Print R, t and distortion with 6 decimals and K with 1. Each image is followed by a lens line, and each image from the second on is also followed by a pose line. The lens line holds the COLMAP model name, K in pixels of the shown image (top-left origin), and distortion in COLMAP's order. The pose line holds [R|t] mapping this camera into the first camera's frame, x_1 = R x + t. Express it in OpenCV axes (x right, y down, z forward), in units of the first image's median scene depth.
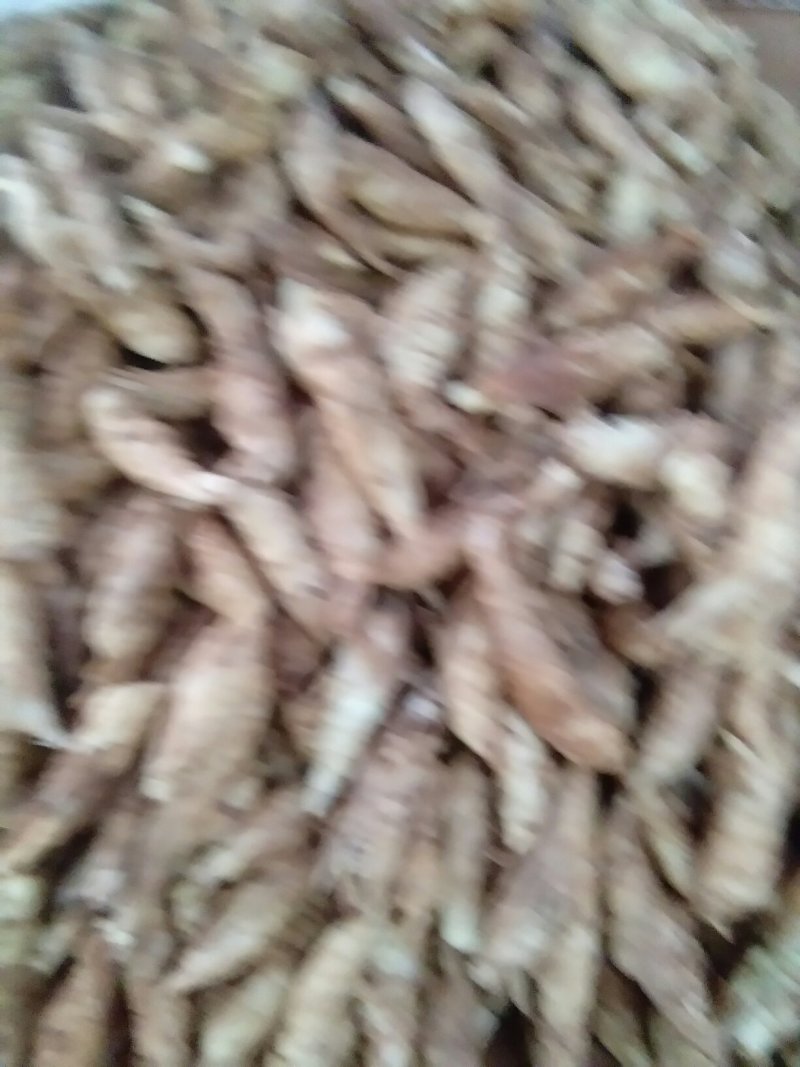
lens RADIAL K [[872.3, 0, 416.6], [0, 872.3, 534.1], [0, 0, 1]] dist [0.058719, -0.085573]
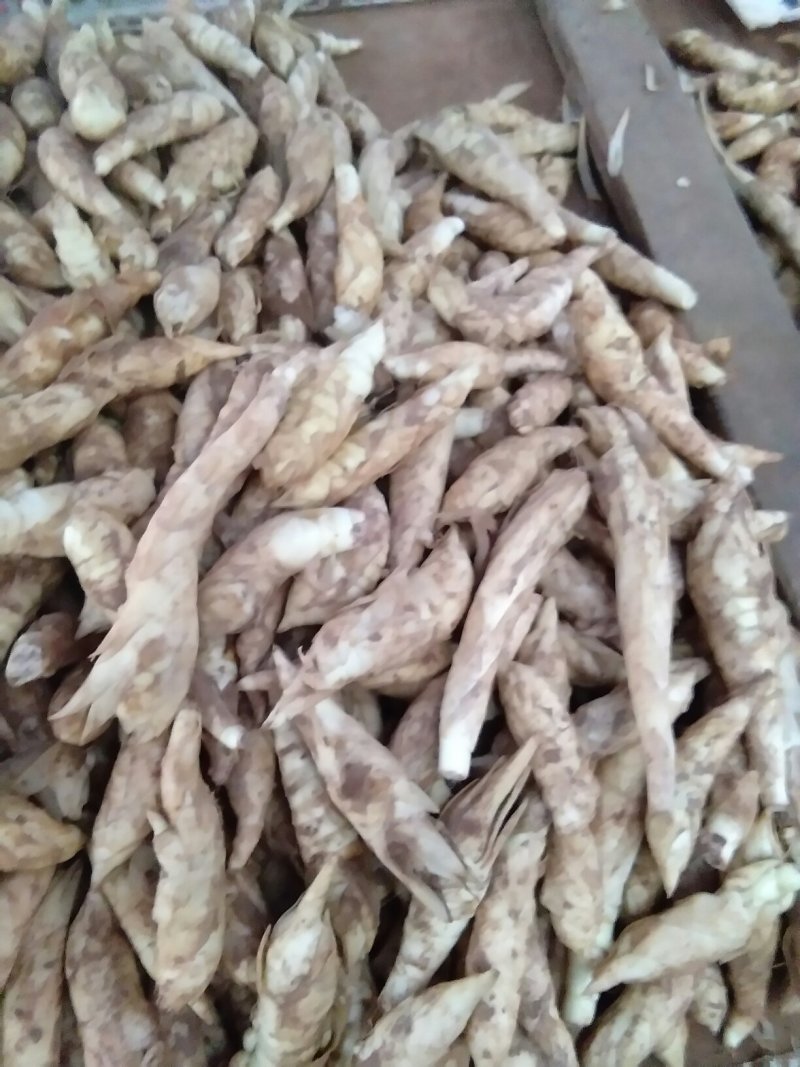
lens RADIAL K [[848.4, 0, 401.2], [0, 848.4, 539.4], [0, 0, 1]] dist [0.067296, -0.095176]
pose [[0.988892, -0.148003, 0.013692, 0.627435], [0.148092, 0.988957, -0.005691, -0.013885], [-0.012698, 0.007655, 0.999890, 0.085870]]
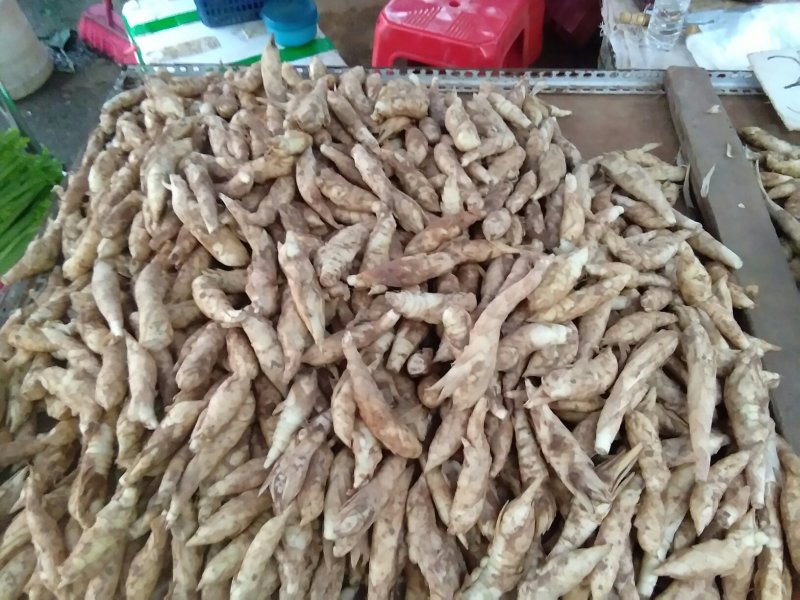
lens RADIAL K [[636.1, 0, 419.2], [0, 636.1, 299.8], [0, 0, 1]] dist [0.067296, -0.095176]
pose [[0.995054, 0.022882, -0.096664, 0.377925], [-0.041422, 0.980046, -0.194405, 0.197367], [0.090286, 0.197447, 0.976147, -0.542911]]
